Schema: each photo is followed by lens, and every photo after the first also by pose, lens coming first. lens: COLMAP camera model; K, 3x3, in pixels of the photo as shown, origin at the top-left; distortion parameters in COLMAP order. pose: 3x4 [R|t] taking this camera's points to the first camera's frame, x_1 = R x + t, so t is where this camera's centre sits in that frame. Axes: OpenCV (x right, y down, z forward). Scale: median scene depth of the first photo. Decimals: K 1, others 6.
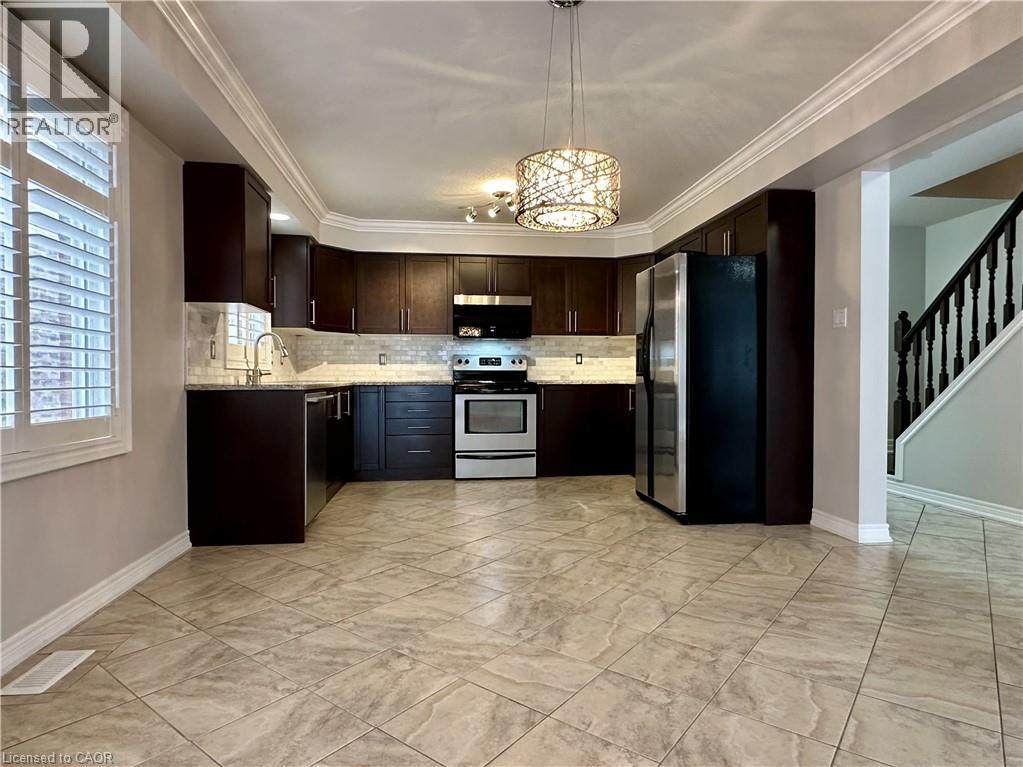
lens RADIAL K [[592.3, 0, 532.6], [0, 592.3, 385.4], [0, 0, 1]] dist [-0.005923, 0.006171]
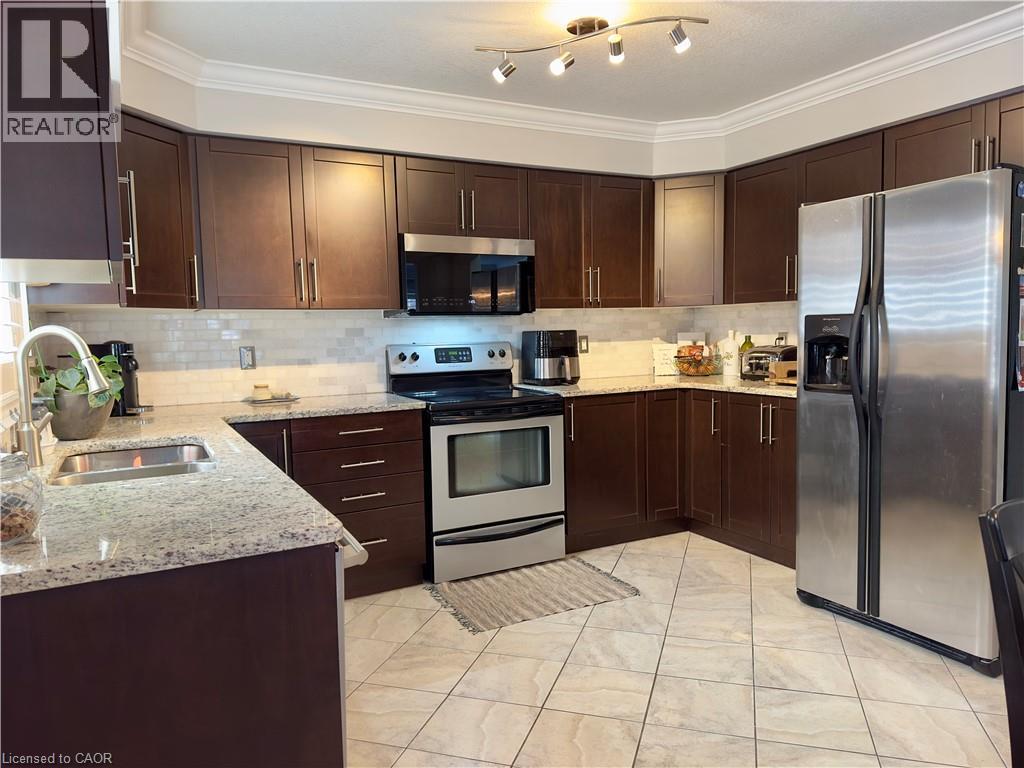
lens RADIAL K [[717.2, 0, 533.5], [0, 717.2, 389.1], [0, 0, 1]] dist [0.069334, -0.091314]
pose [[0.938728, -0.046301, 0.341534, -0.249328], [0.022757, 0.997100, 0.072626, -0.059477], [-0.343906, -0.060404, 0.937059, 0.361282]]
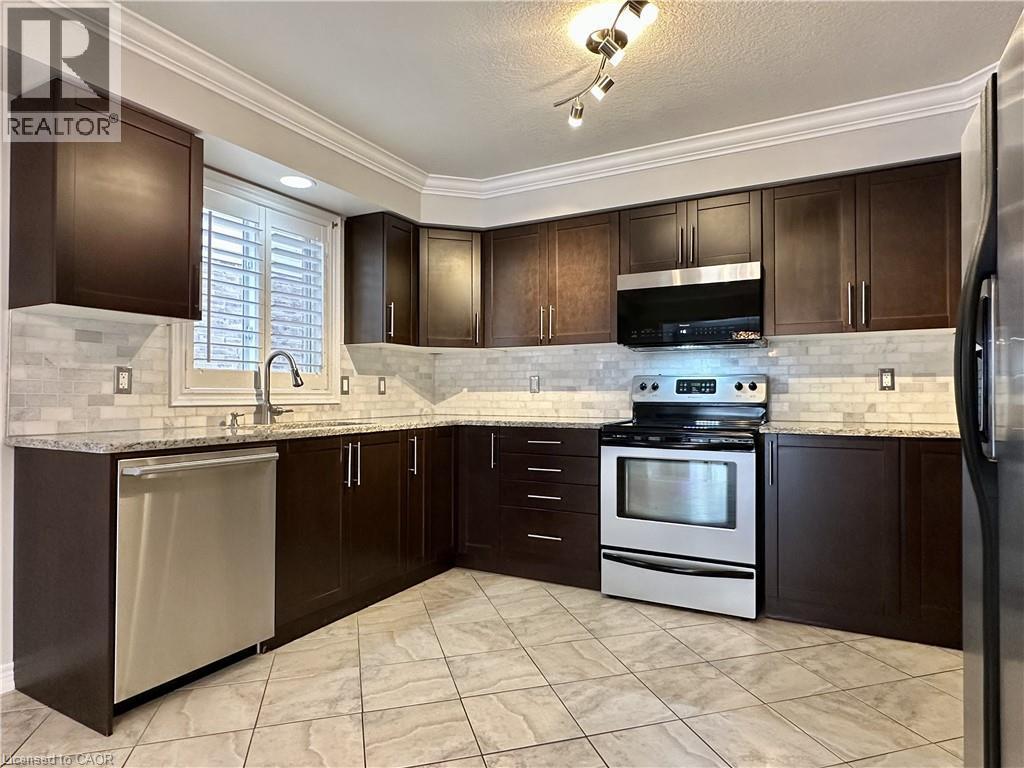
lens RADIAL K [[592.8, 0, 513.2], [0, 592.8, 389.2], [0, 0, 1]] dist [-0.005923, 0.006171]
pose [[0.799406, -0.003140, -0.600783, 0.139591], [-0.010455, 0.999762, -0.019137, -0.026648], [0.600700, 0.021579, 0.799183, 0.469271]]
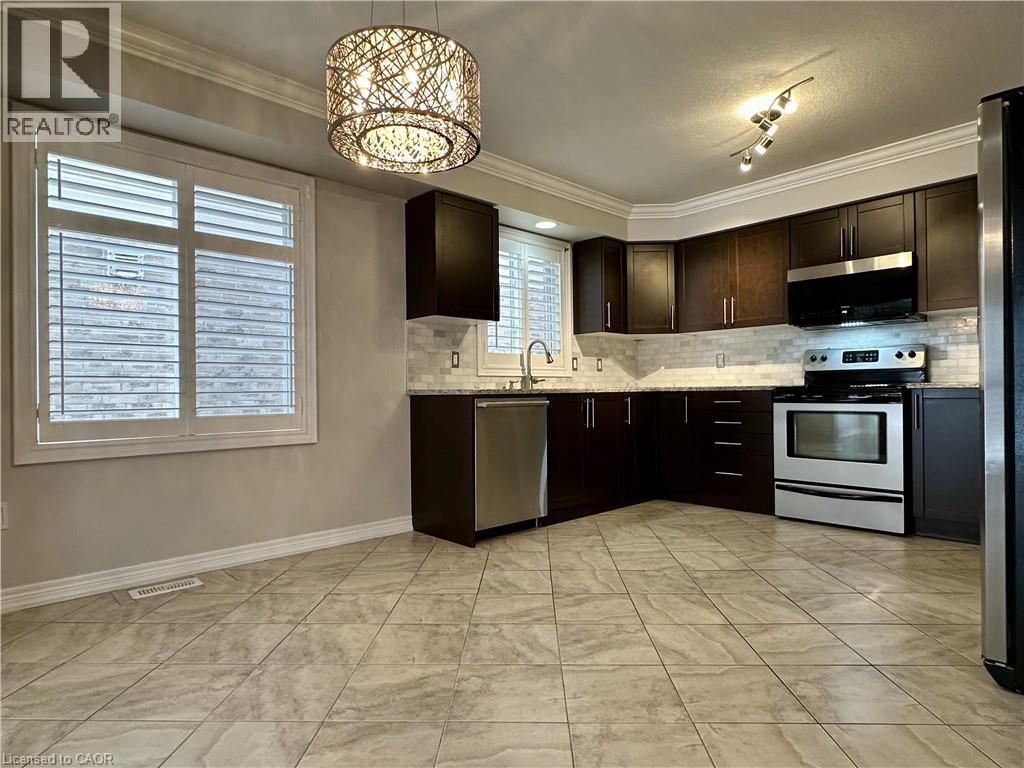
lens RADIAL K [[592.8, 0, 507.5], [0, 592.8, 391.0], [0, 0, 1]] dist [-0.005923, 0.006171]
pose [[0.570045, -0.006114, -0.821591, 0.280015], [0.000600, 0.999975, -0.007025, 0.004895], [0.821613, 0.003512, 0.570034, 0.285054]]
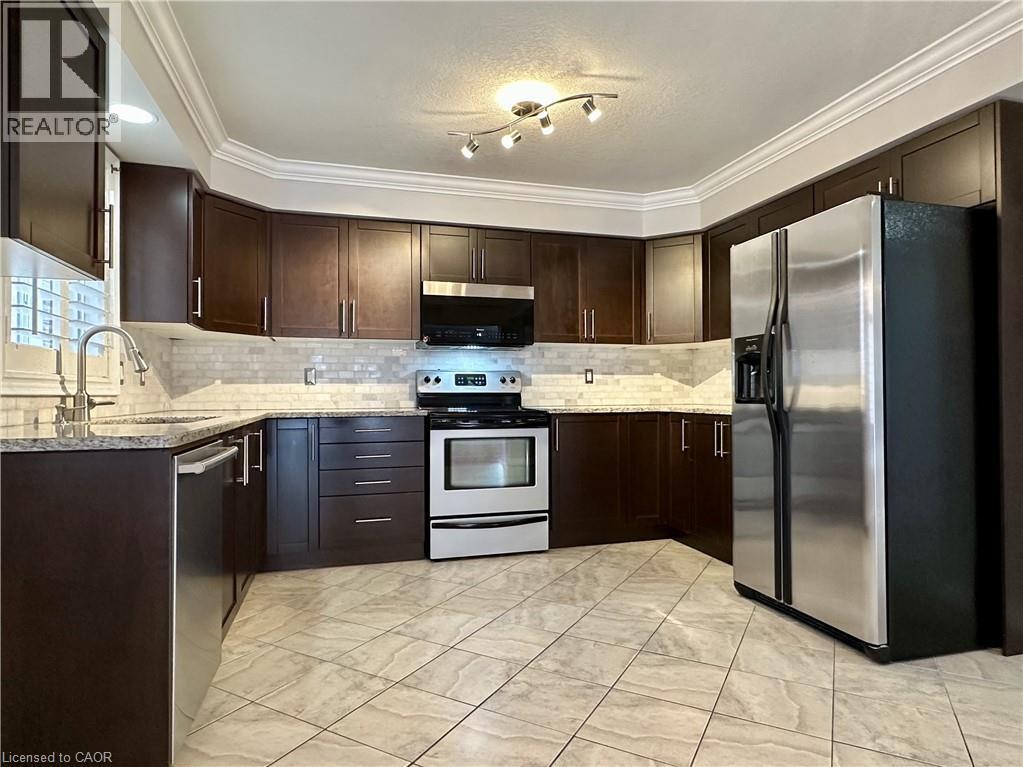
lens RADIAL K [[592.3, 0, 524.8], [0, 592.3, 390.4], [0, 0, 1]] dist [-0.005923, 0.006171]
pose [[0.989537, -0.001608, 0.144274, -0.116429], [0.004671, 0.999771, -0.020890, -0.014085], [-0.144207, 0.021346, 0.989317, 0.322973]]
